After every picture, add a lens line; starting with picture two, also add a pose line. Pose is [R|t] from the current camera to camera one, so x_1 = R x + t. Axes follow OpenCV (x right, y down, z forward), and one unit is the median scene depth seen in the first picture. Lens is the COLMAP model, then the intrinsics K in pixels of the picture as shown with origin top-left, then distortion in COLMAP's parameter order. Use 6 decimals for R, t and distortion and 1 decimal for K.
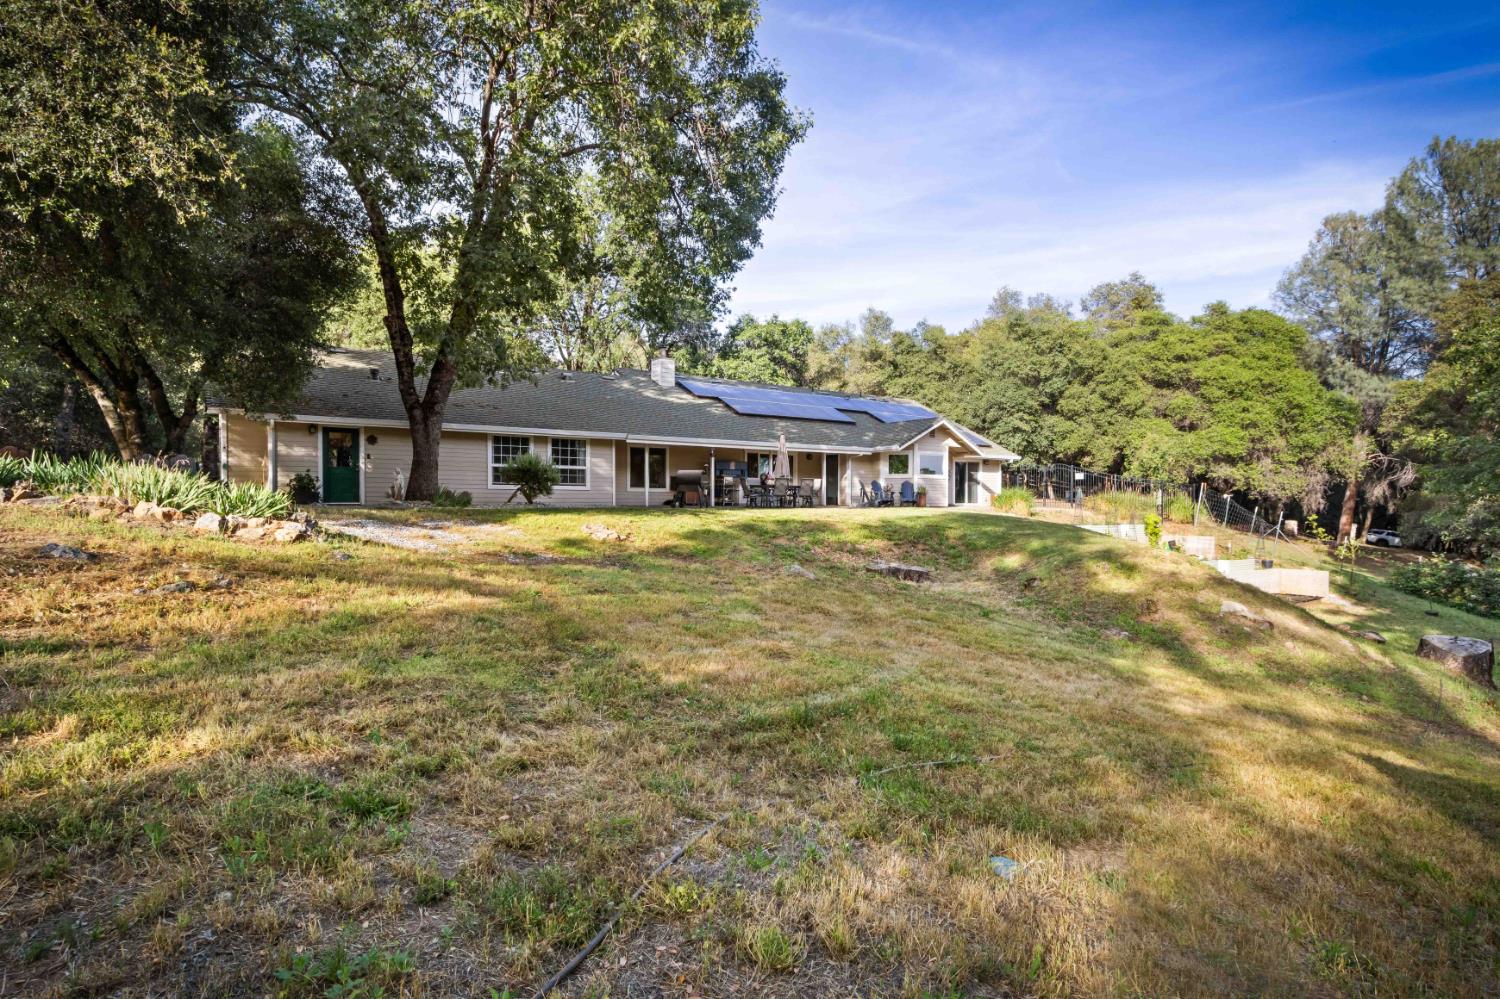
lens RADIAL K [[811.7, 0, 736.8], [0, 811.7, 511.9], [0, 0, 1]] dist [0.010718, -0.008284]
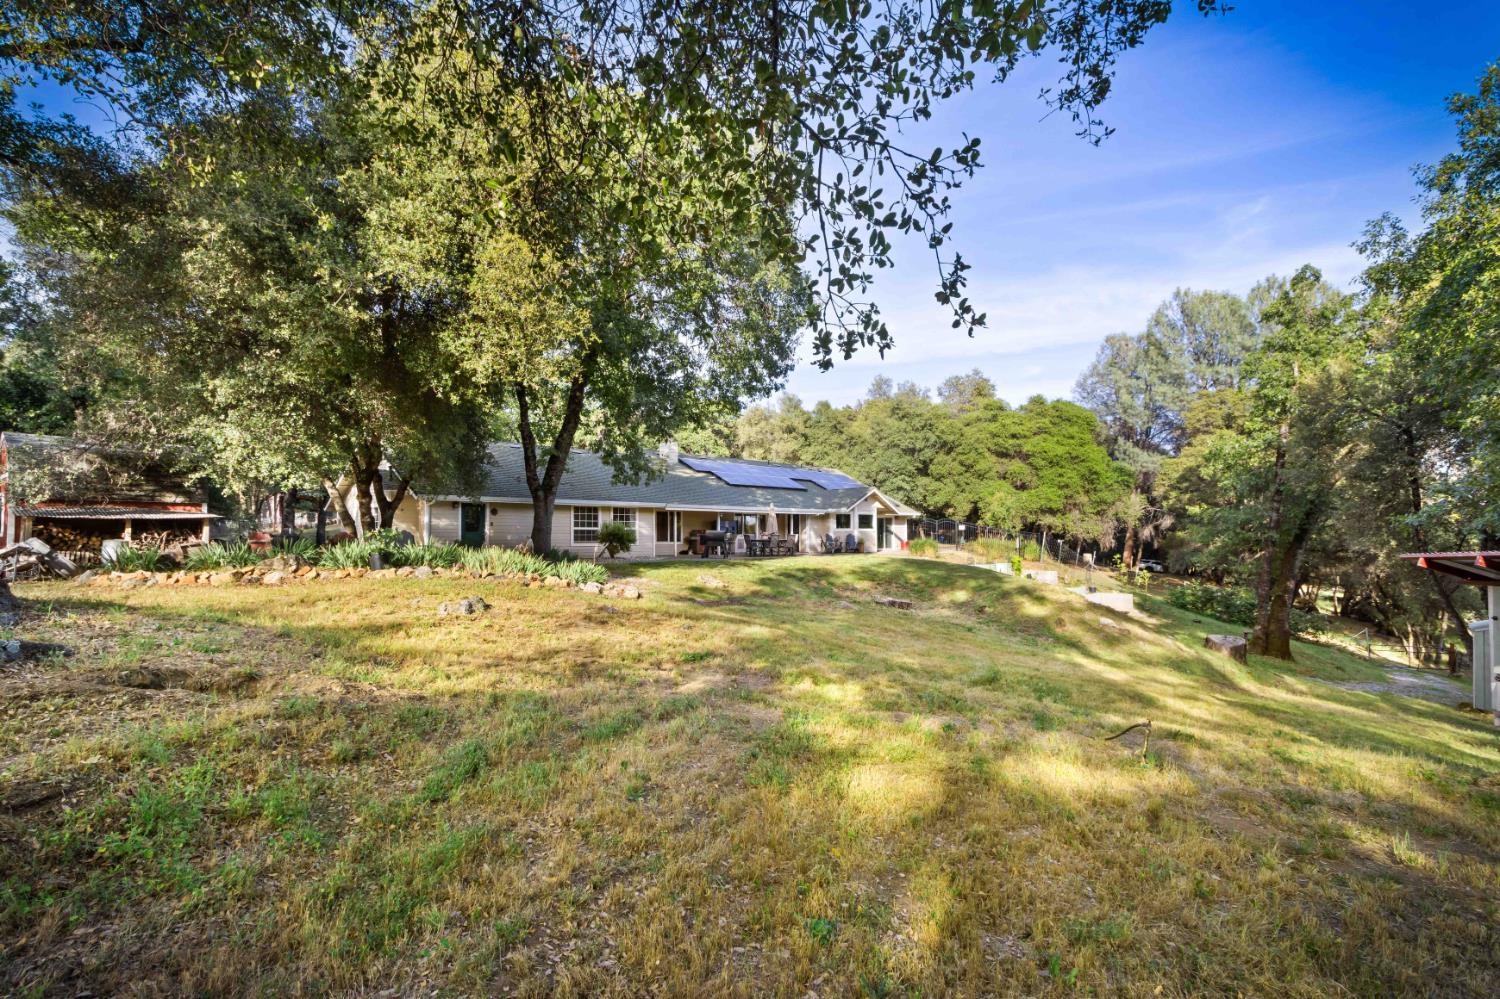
lens RADIAL K [[685.5, 0, 745.9], [0, 685.5, 515.2], [0, 0, 1]] dist [-0.003759, -0.001970]
pose [[0.989266, -0.002406, 0.146107, -0.116962], [0.009329, 0.998865, -0.046714, -0.015239], [-0.145829, 0.047575, 0.988165, -0.100876]]
